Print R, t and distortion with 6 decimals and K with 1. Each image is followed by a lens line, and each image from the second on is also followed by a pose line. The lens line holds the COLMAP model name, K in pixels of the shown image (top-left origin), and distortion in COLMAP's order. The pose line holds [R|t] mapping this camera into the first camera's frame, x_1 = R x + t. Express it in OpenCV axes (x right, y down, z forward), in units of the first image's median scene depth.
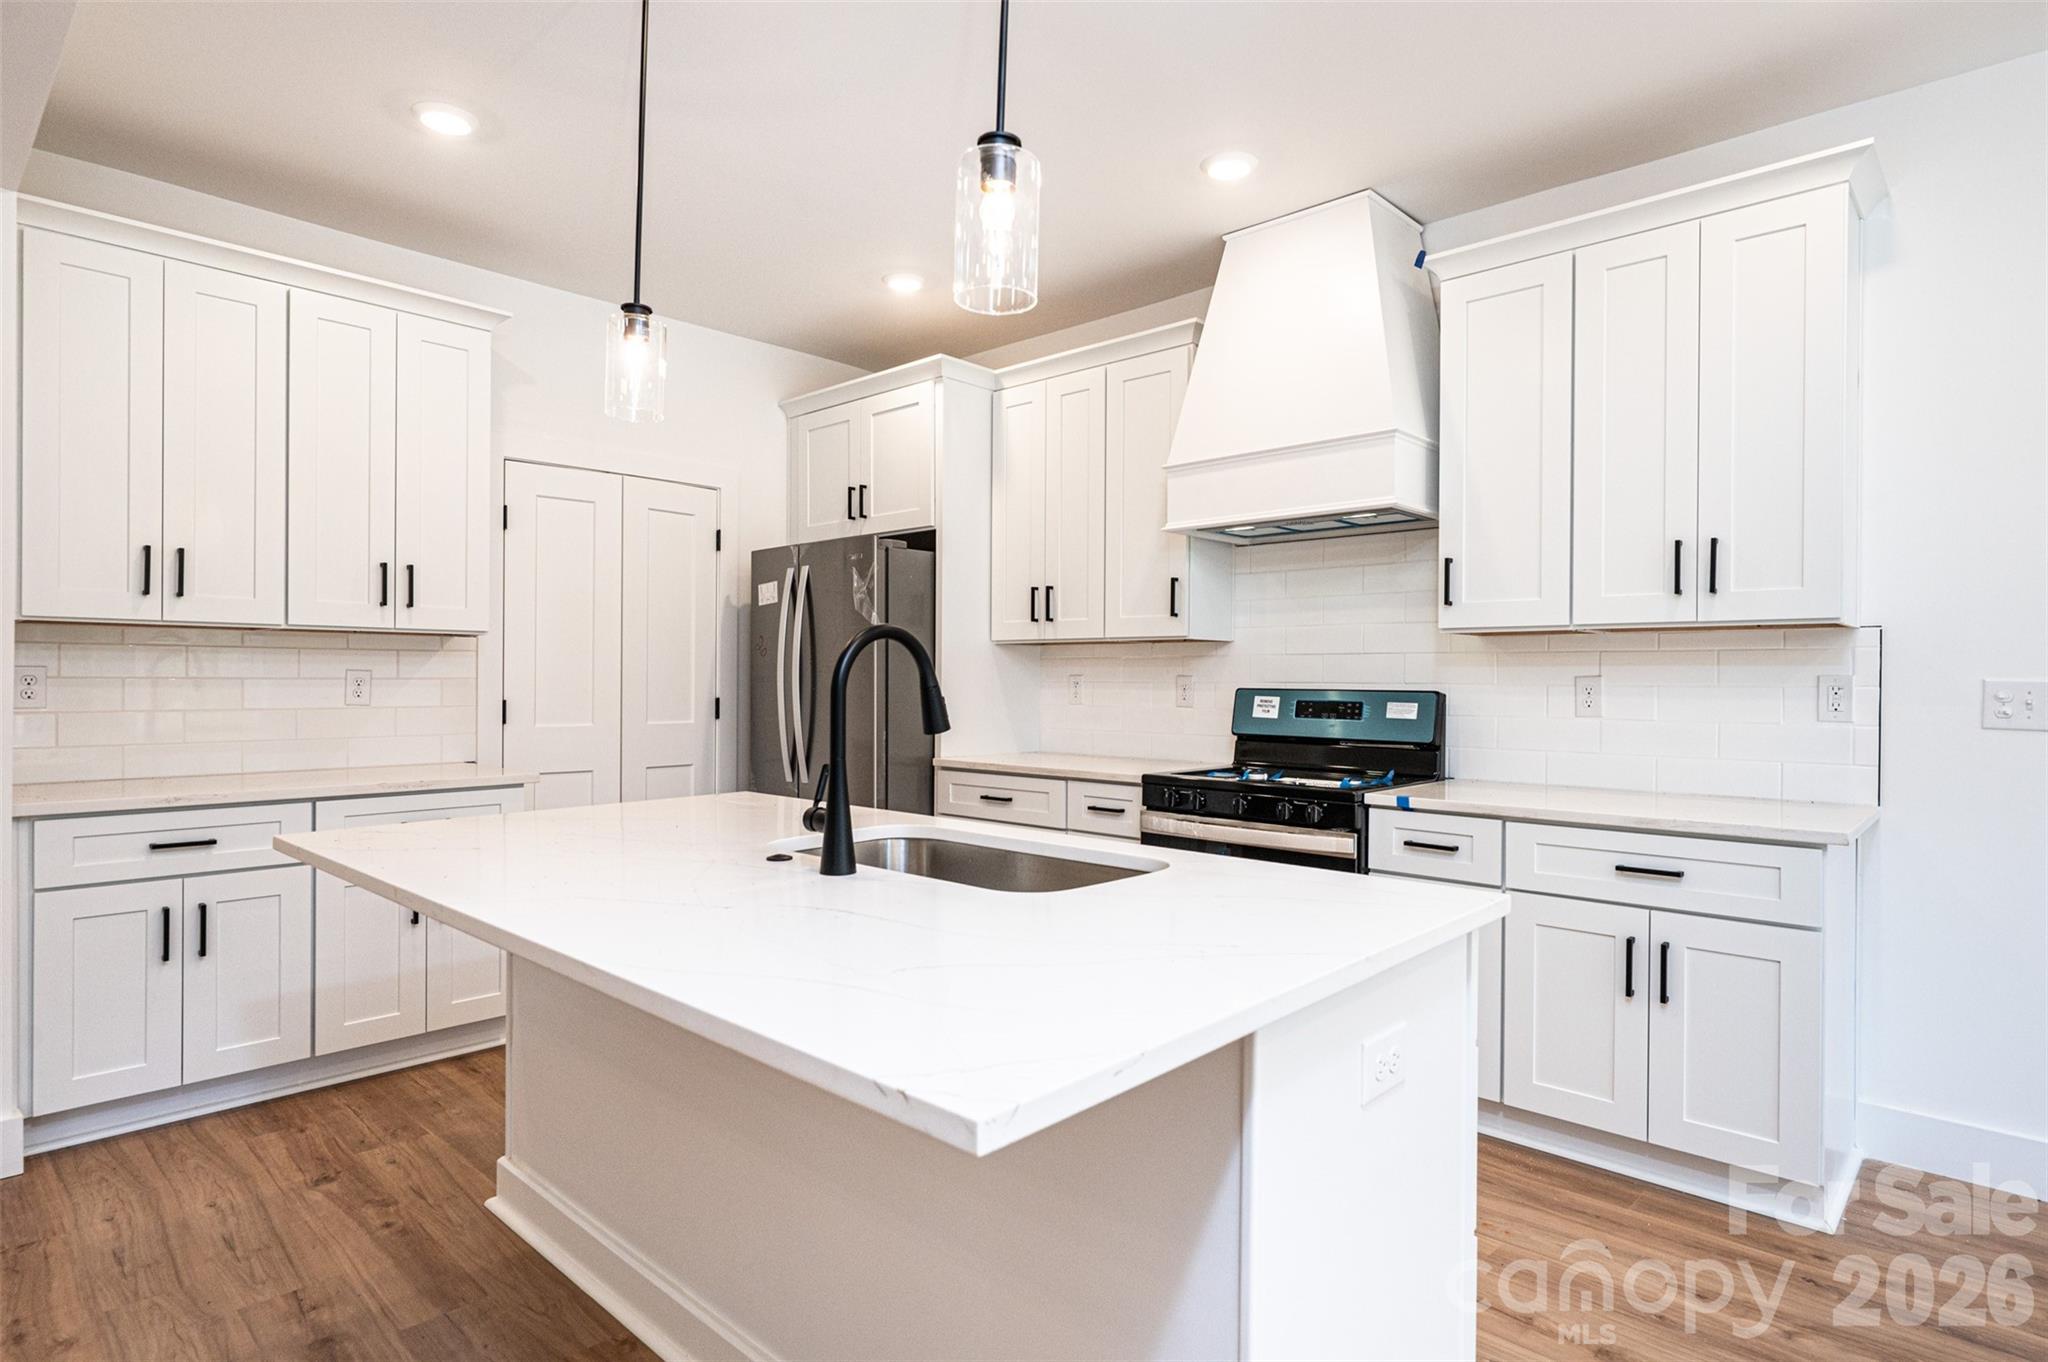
lens RADIAL K [[1094.2, 0, 1022.8], [0, 1094.2, 683.7], [0, 0, 1]] dist [0.003135, -0.002654]
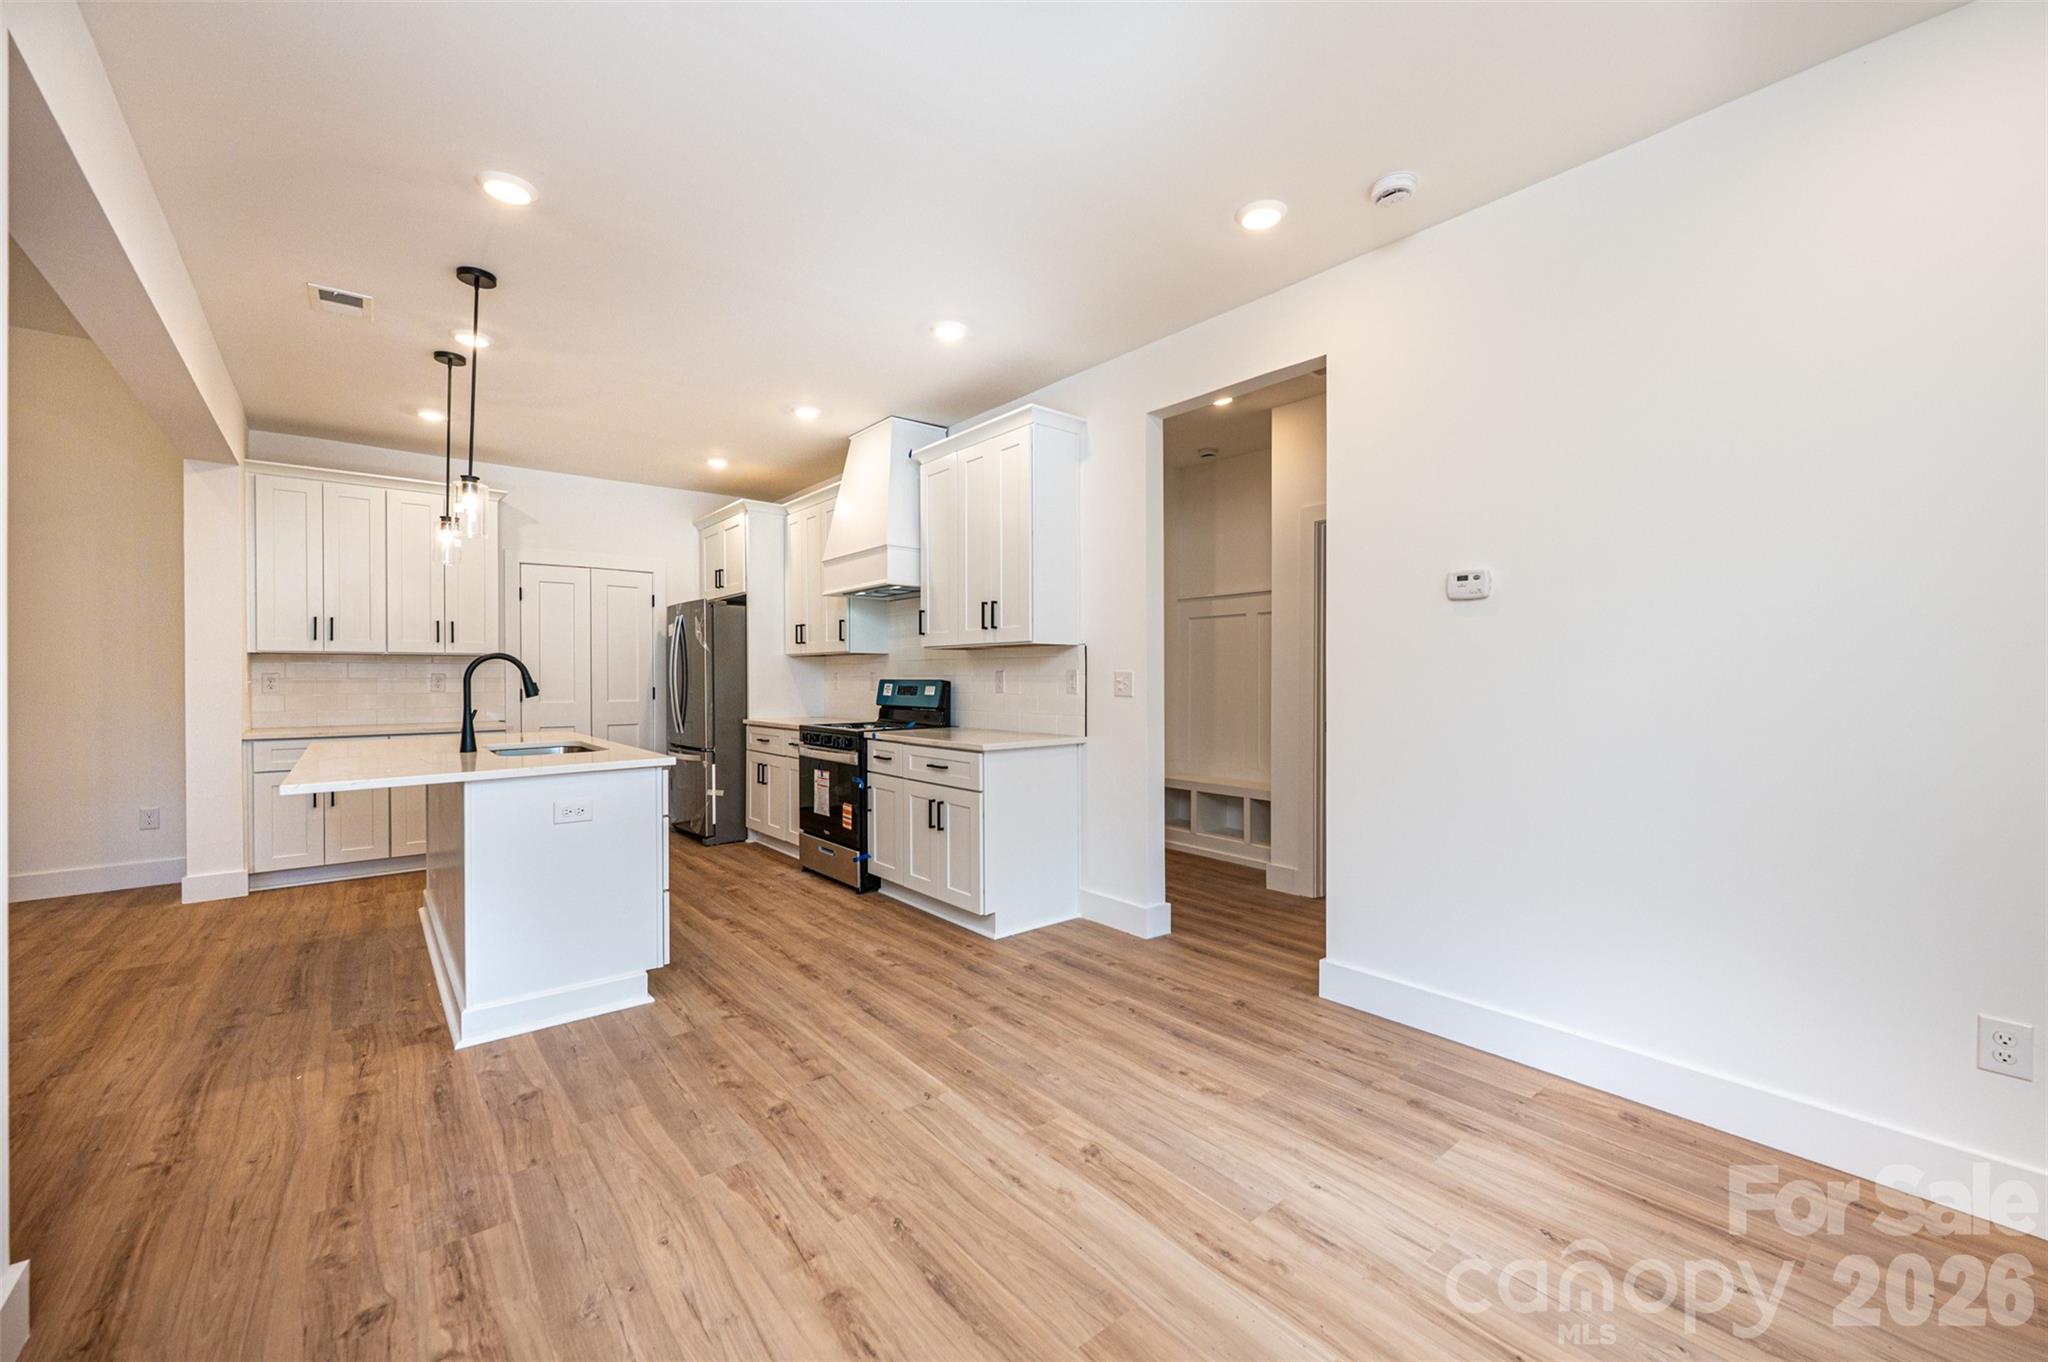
lens RADIAL K [[813.3, 0, 1027.2], [0, 813.3, 678.9], [0, 0, 1]] dist [-0.001405, 0.000202]
pose [[0.992494, -0.008307, -0.122013, 0.654792], [0.008137, 0.999965, -0.001888, 0.008473], [0.122025, 0.000881, 0.992527, -0.344889]]
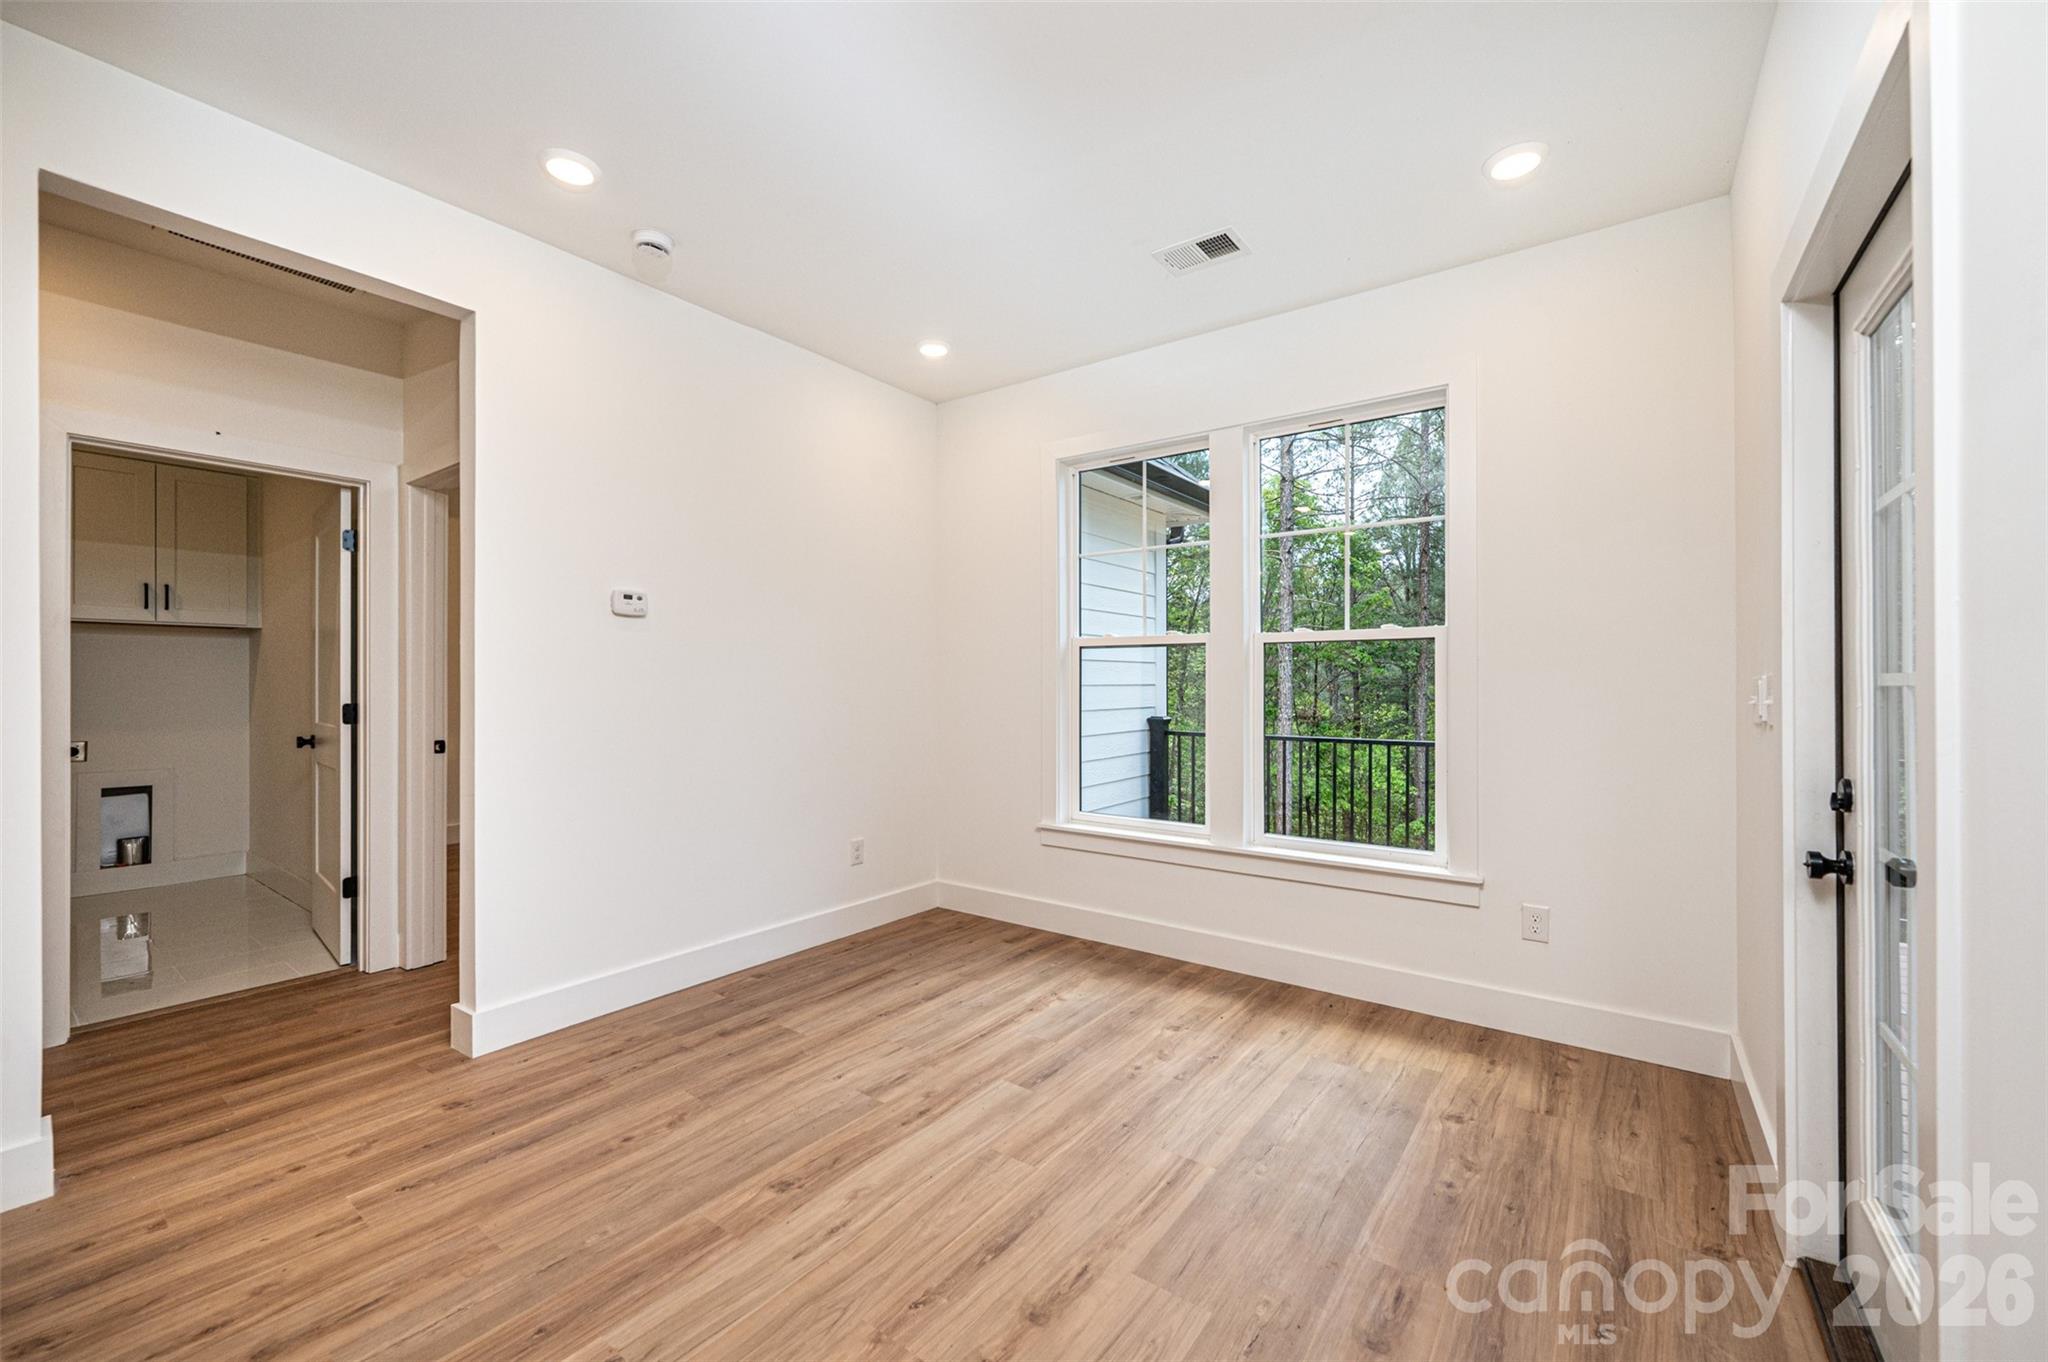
lens RADIAL K [[813.3, 0, 1025.5], [0, 813.3, 687.1], [0, 0, 1]] dist [-0.001405, 0.000202]
pose [[-0.128827, -0.014566, 0.991560, 0.087556], [0.001682, 0.999887, 0.014907, 0.000084], [-0.991666, 0.003588, -0.128788, 0.126193]]
